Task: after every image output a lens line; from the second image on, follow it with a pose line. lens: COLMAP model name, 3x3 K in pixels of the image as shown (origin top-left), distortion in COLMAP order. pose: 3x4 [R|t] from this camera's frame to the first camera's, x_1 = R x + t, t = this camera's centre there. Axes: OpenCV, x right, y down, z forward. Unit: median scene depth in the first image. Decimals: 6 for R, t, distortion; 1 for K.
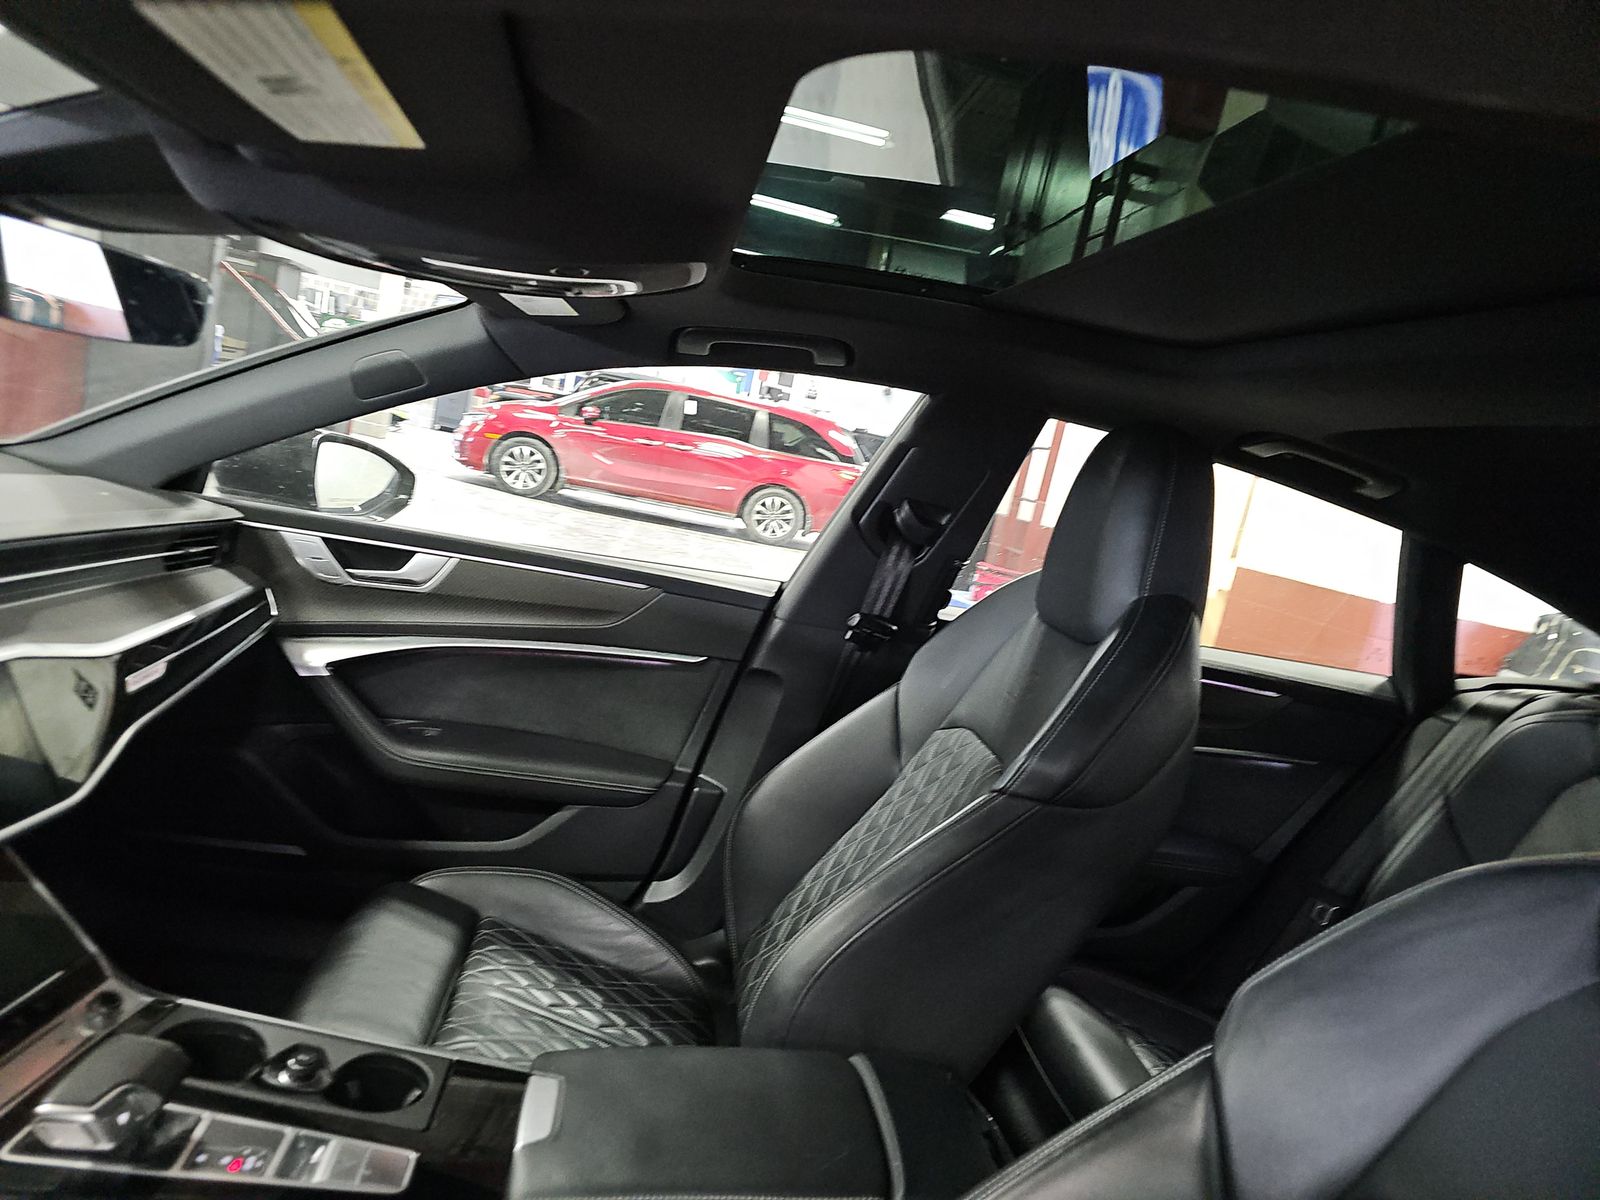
lens RADIAL K [[1052.2, 0, 795.9], [0, 1052.2, 602.8], [0, 0, 1]] dist [0.030966, 0.000542]
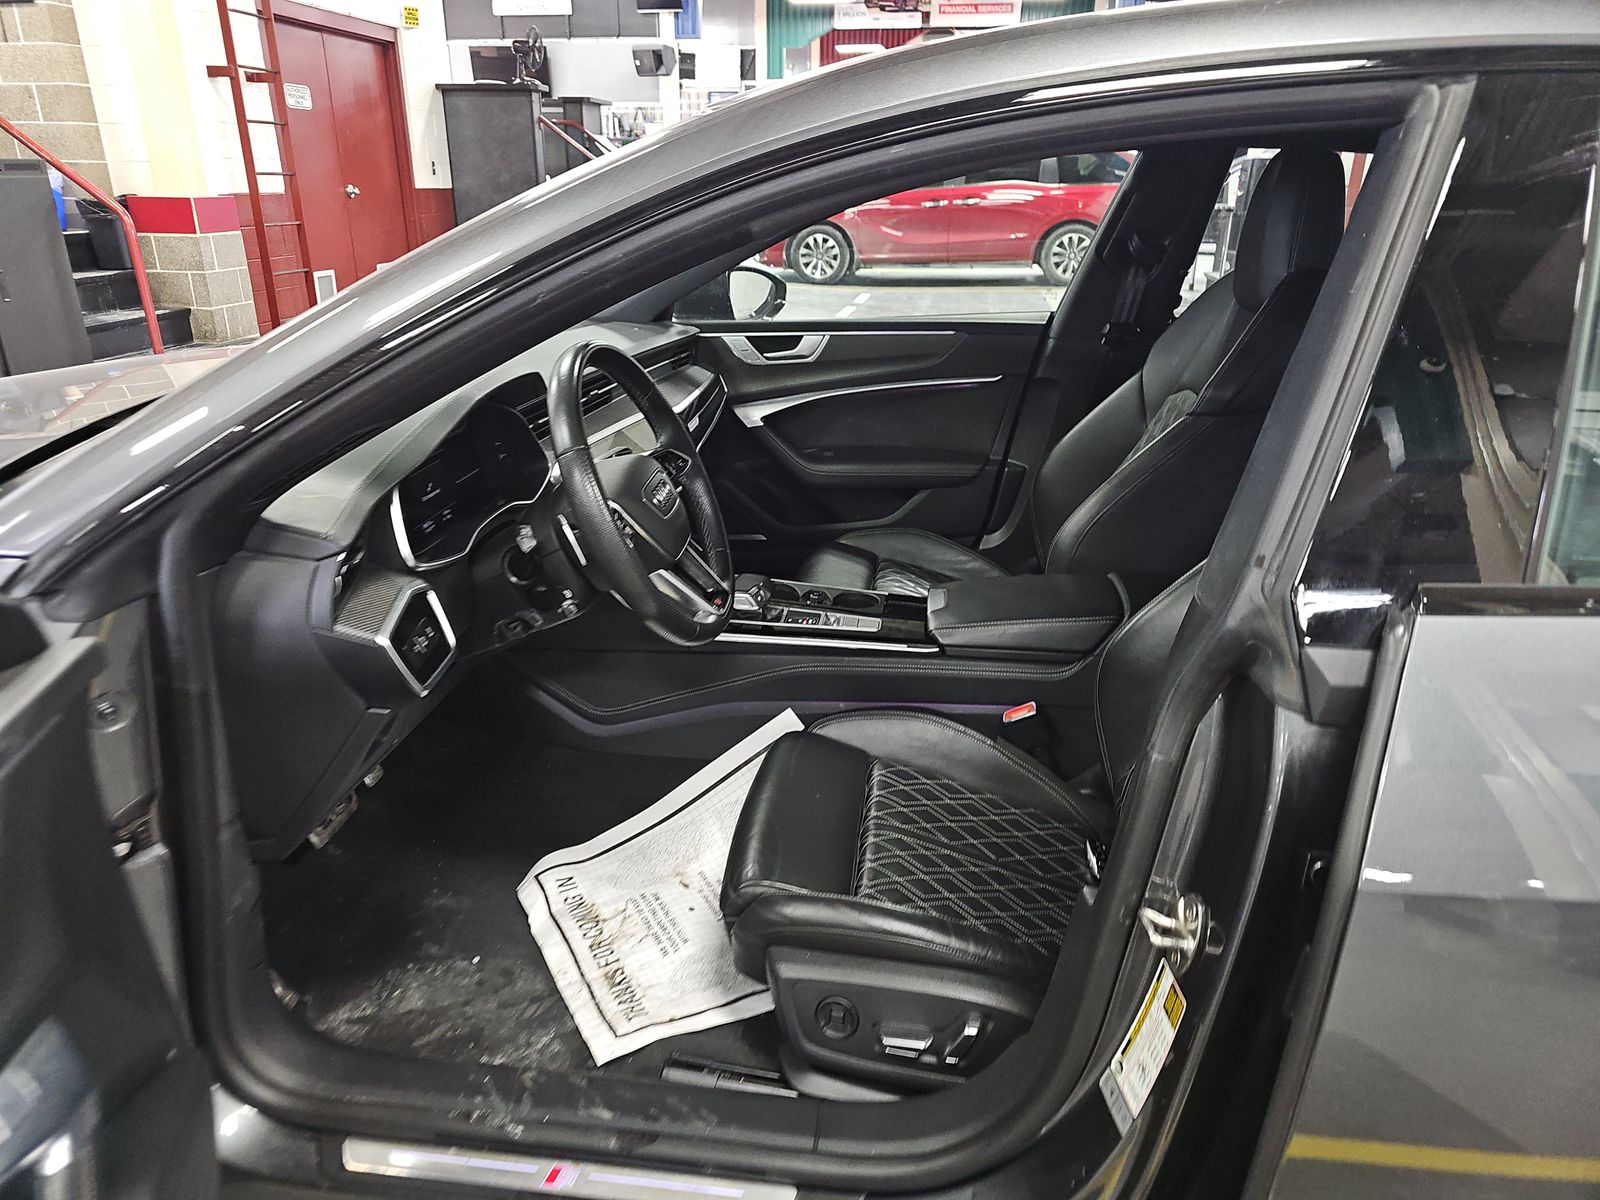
lens RADIAL K [[1090.5, 0, 761.5], [0, 1090.5, 627.5], [0, 0, 1]] dist [0.049001, -0.039471]
pose [[0.940283, -0.088174, -0.328775, 0.066532], [0.158646, 0.968069, 0.194095, 0.042568], [0.301162, -0.234663, 0.924248, -0.560496]]
